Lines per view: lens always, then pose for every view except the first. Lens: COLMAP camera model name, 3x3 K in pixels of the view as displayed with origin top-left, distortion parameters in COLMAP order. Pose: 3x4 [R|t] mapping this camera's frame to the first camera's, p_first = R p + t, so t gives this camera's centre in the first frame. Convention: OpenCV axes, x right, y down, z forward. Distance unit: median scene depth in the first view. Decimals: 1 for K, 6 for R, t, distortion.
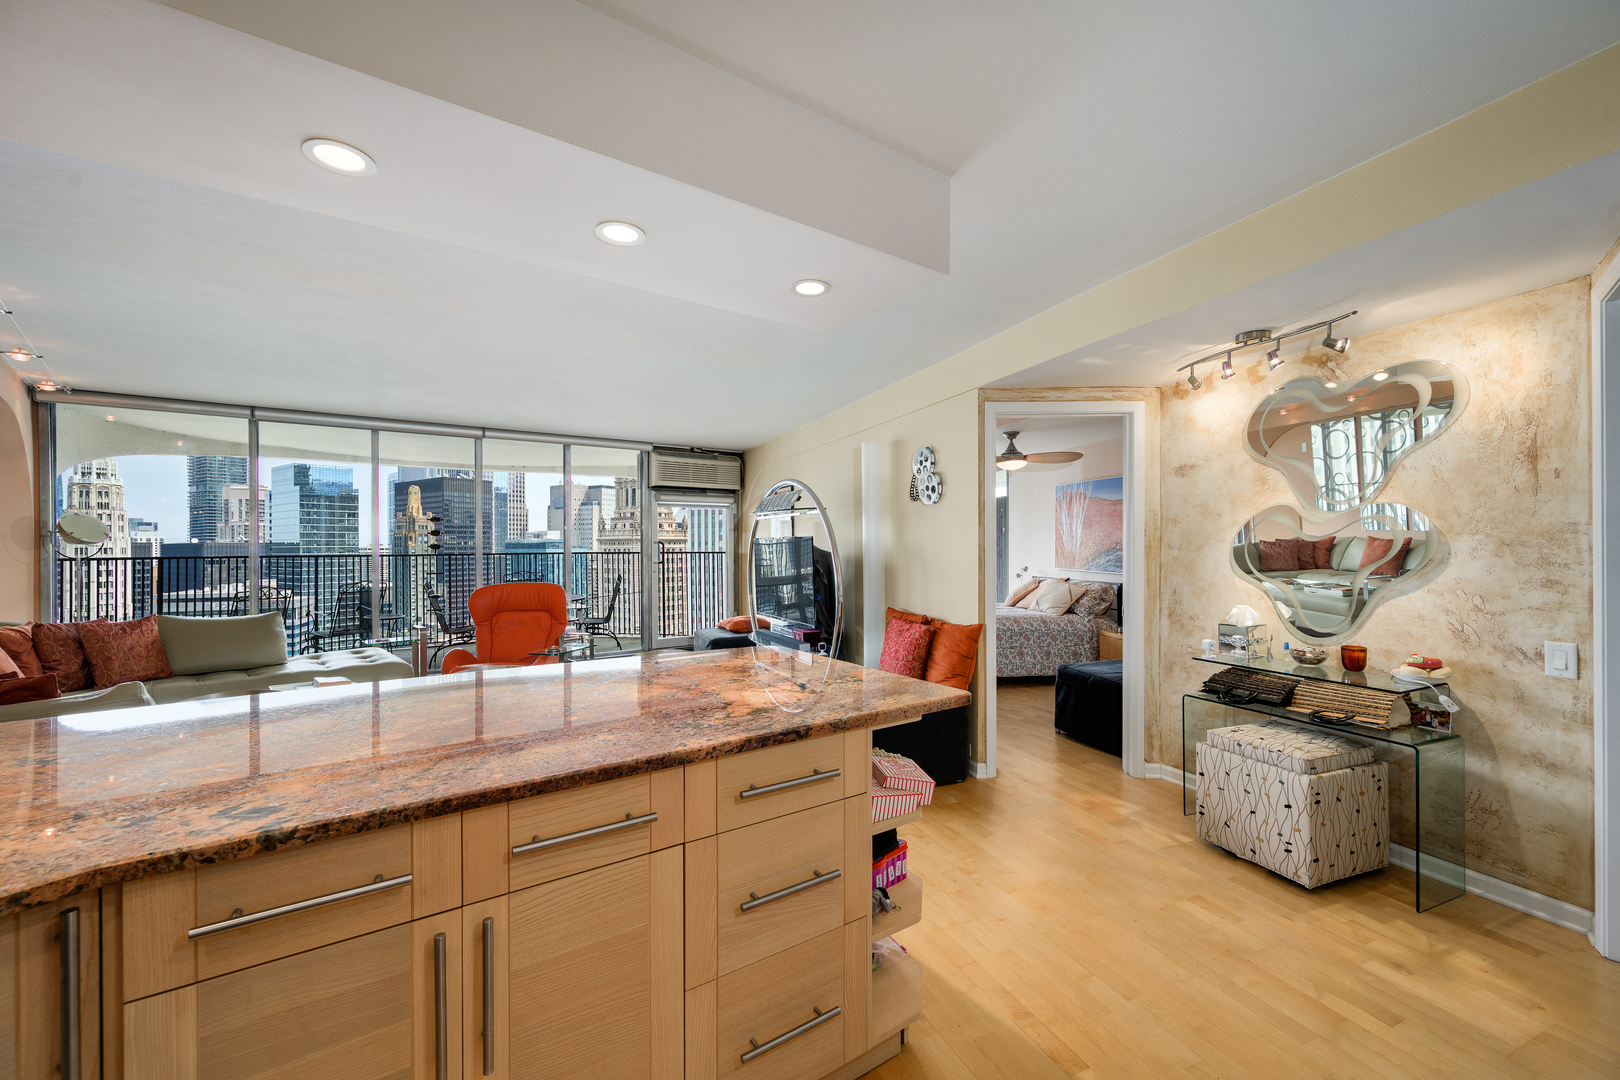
lens RADIAL K [[645.0, 0, 805.7], [0, 645.0, 553.1], [0, 0, 1]] dist [-0.012247, -0.000079]
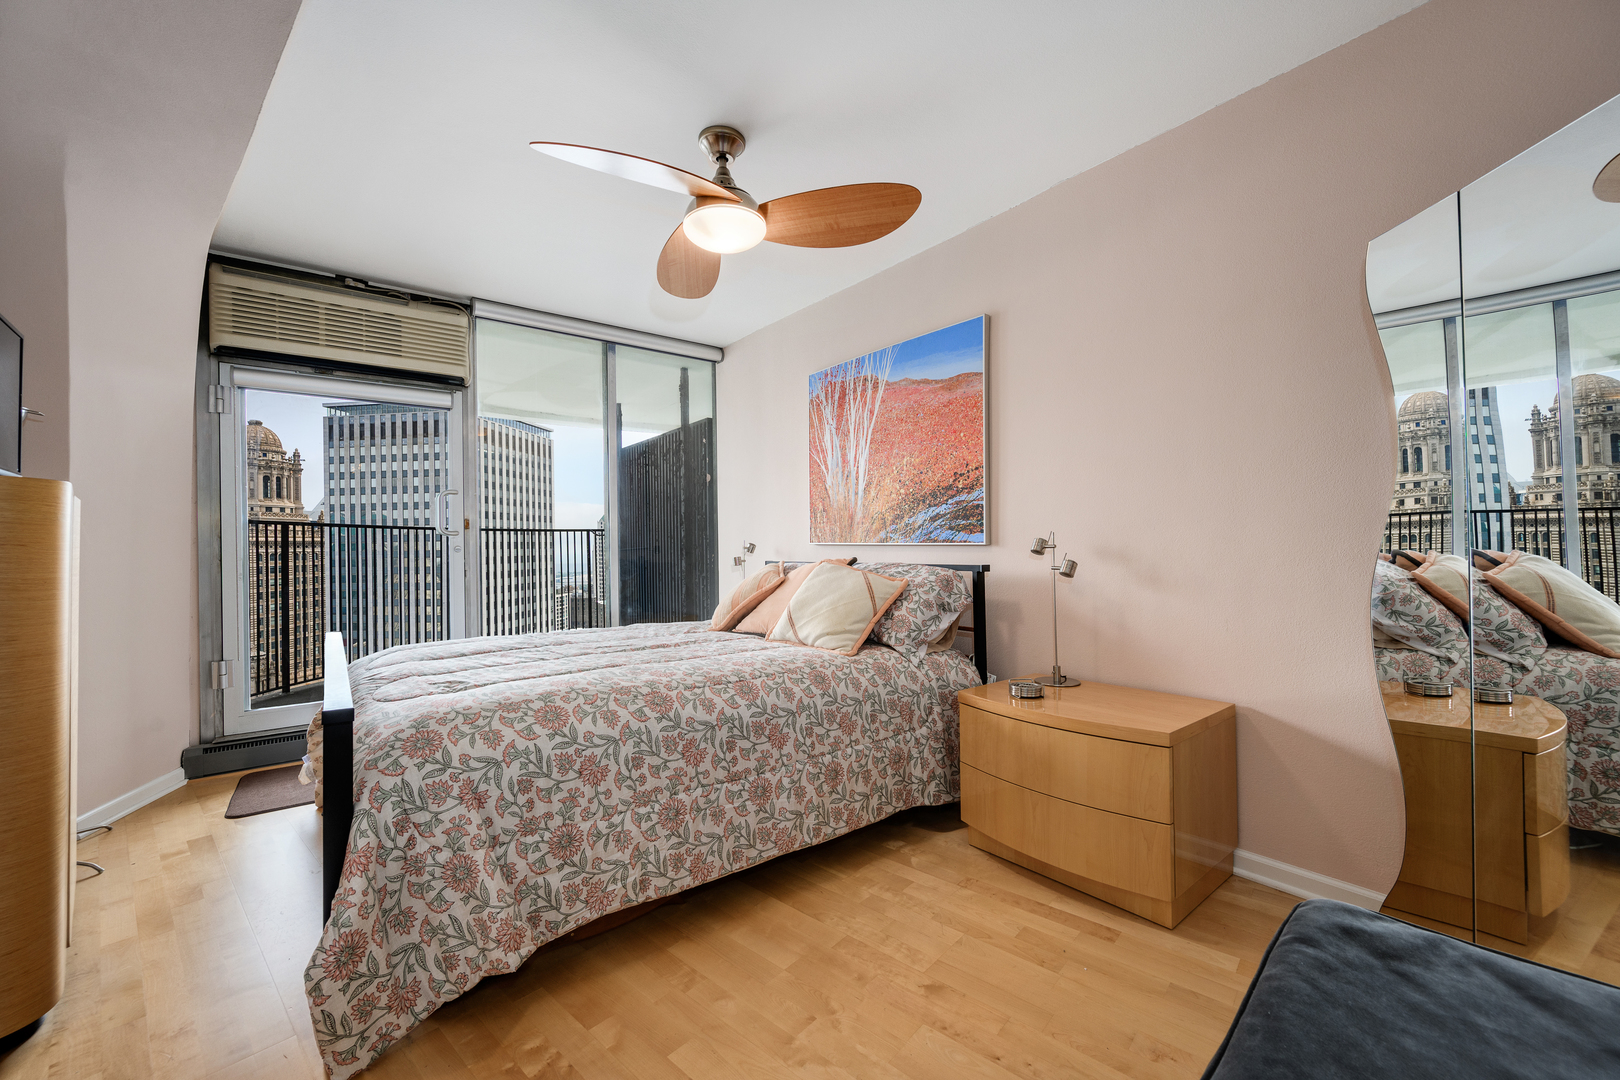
lens RADIAL K [[634.6, 0, 809.7], [0, 634.6, 546.4], [0, 0, 1]] dist [0.002642, -0.000019]
pose [[0.899752, -0.006578, 0.436352, 0.207565], [0.013103, 0.999843, -0.011946, 0.037254], [-0.436205, 0.016465, 0.899697, 0.665631]]
